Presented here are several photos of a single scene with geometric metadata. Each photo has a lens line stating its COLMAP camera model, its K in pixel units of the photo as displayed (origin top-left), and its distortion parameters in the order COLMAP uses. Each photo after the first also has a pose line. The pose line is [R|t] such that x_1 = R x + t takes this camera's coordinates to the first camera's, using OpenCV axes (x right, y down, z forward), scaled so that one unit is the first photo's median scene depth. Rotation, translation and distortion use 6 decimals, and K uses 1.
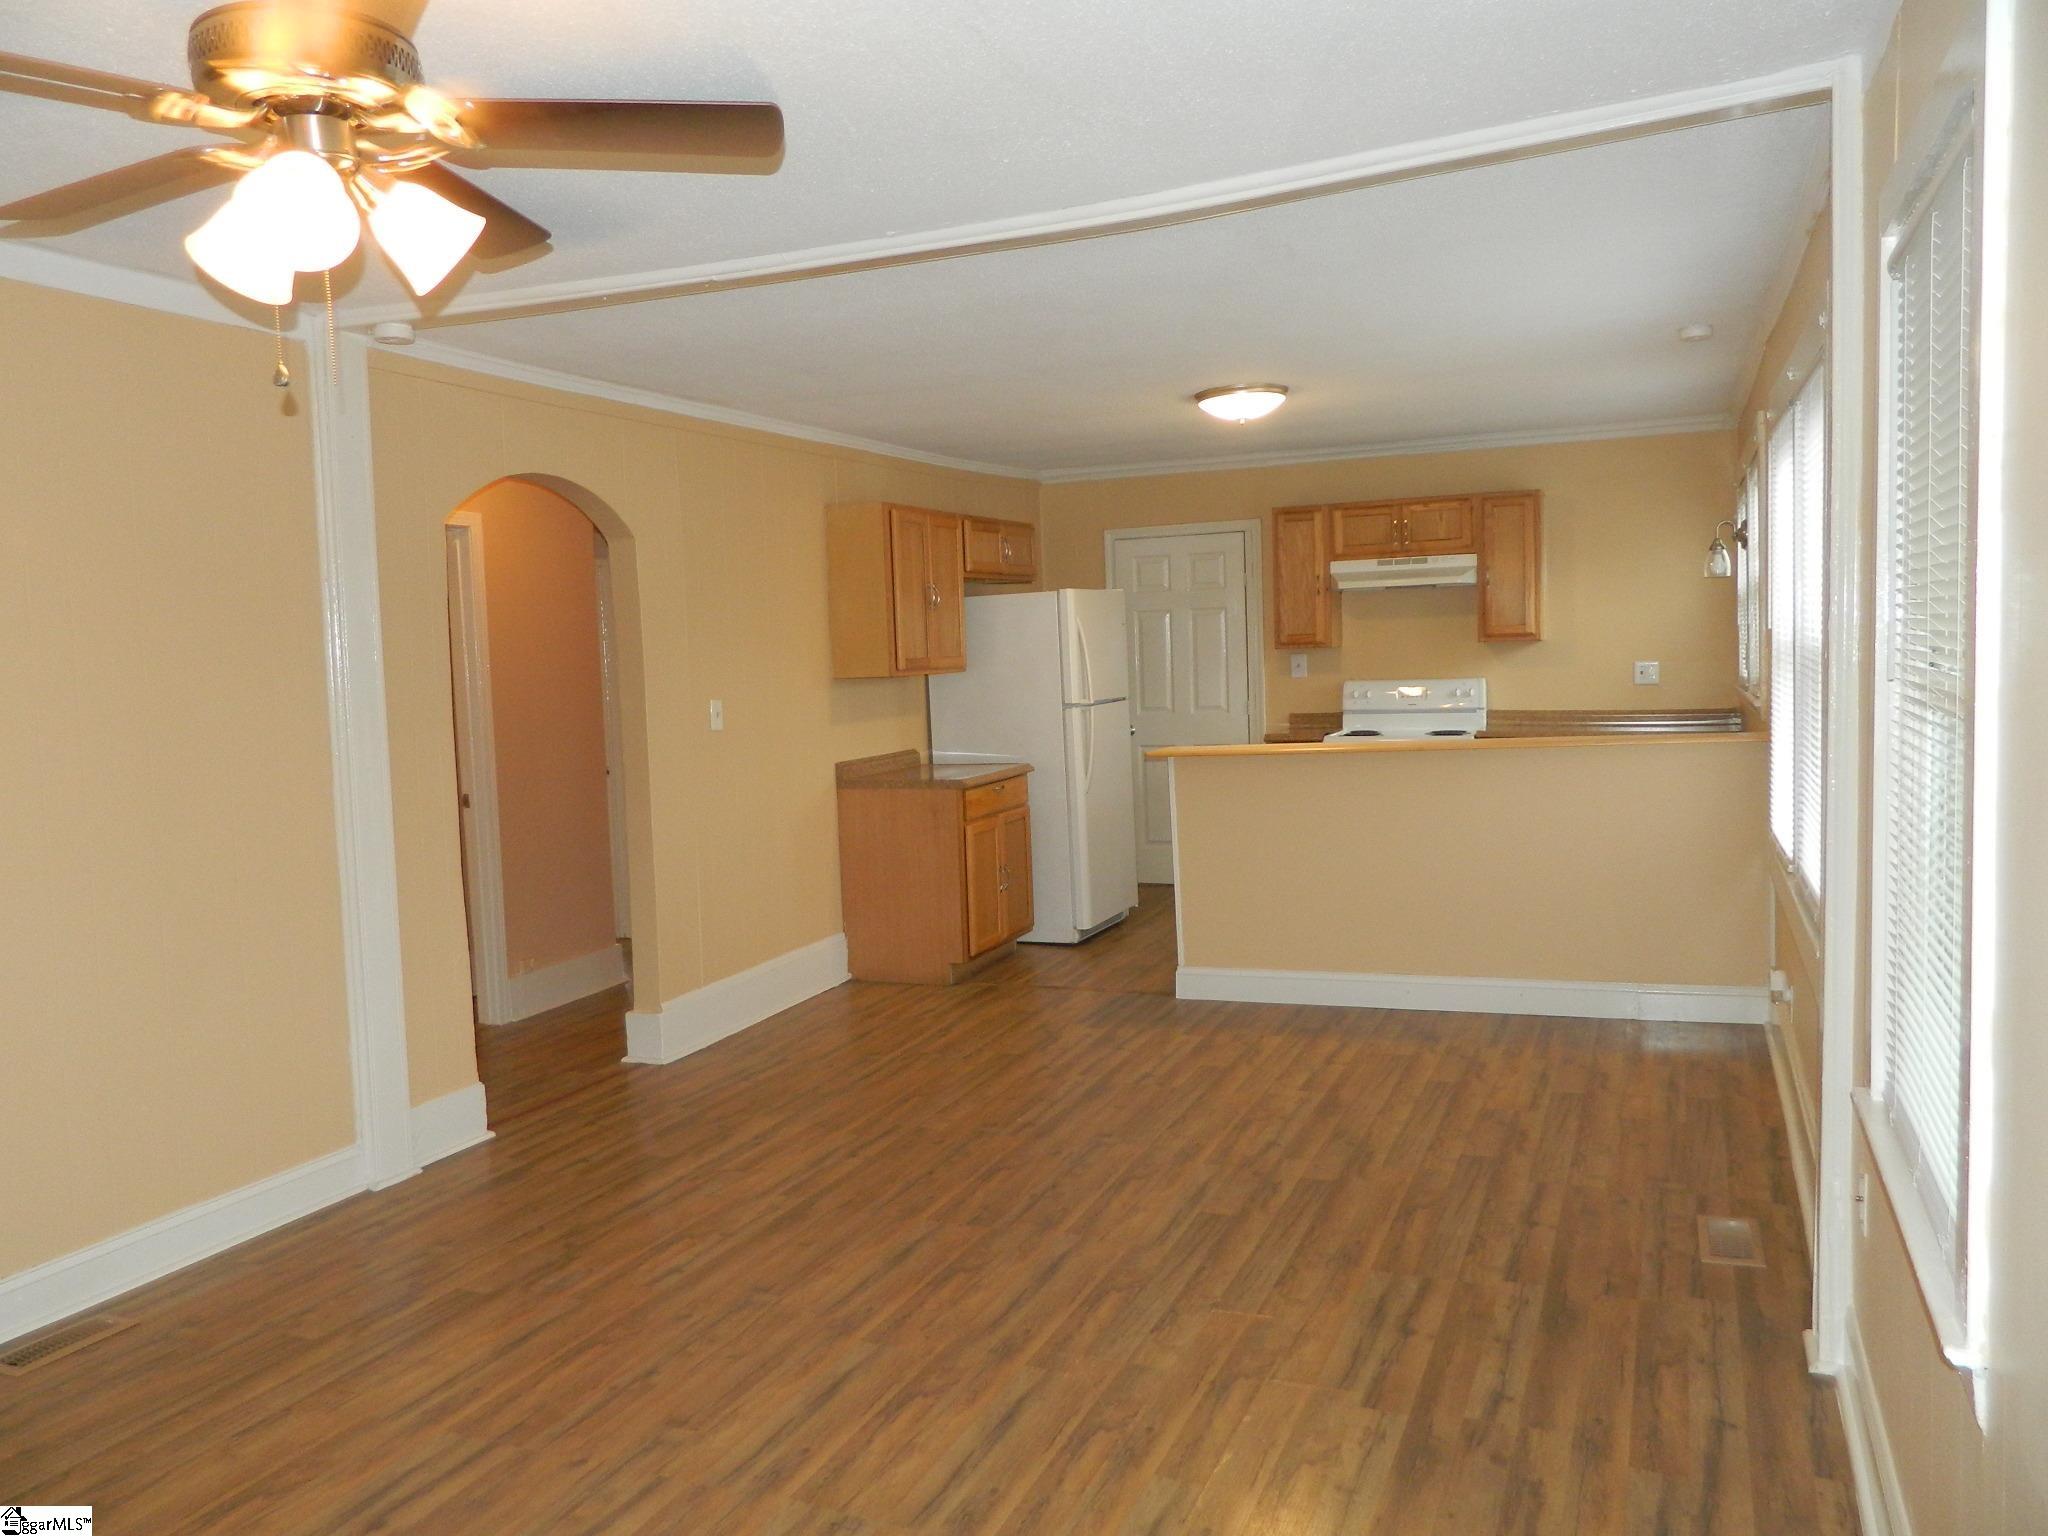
lens RADIAL K [[1536.6, 0, 1024.0], [0, 1536.6, 768.0], [0, 0, 1]] dist [0.020686, -0.002828]
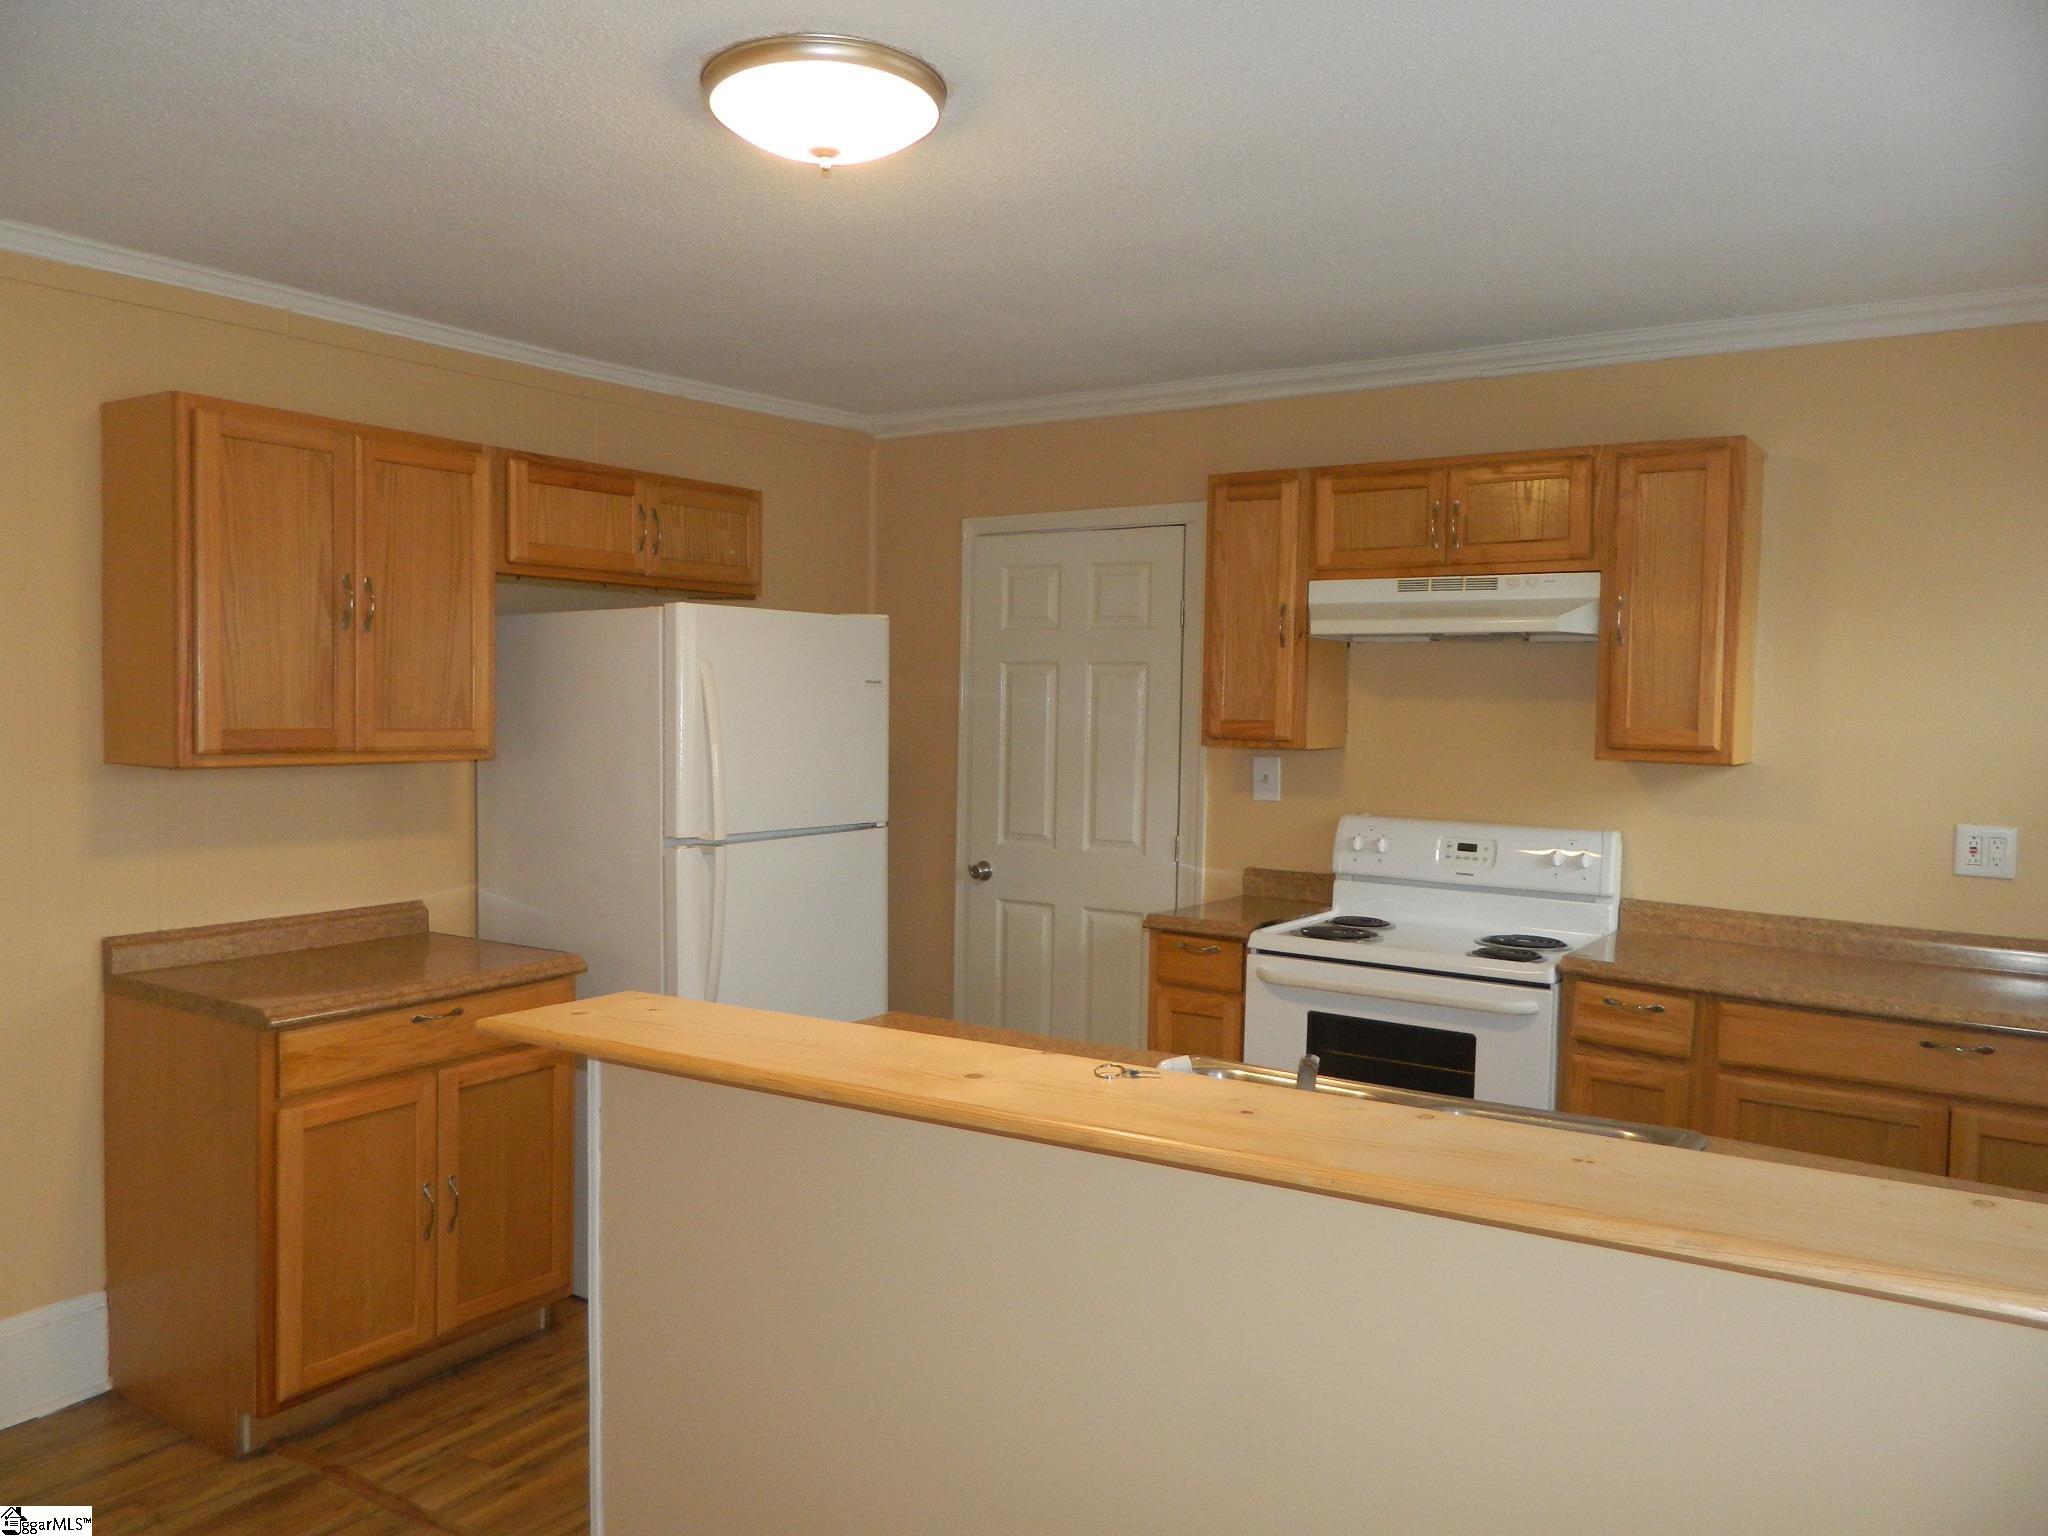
lens RADIAL K [[1536.6, 0, 1024.0], [0, 1536.6, 768.0], [0, 0, 1]] dist [0.020686, -0.002828]
pose [[0.978912, 0.061816, -0.194703, 0.212865], [-0.068186, 0.997329, -0.026179, -0.053927], [0.192565, 0.038903, 0.980513, 0.495470]]
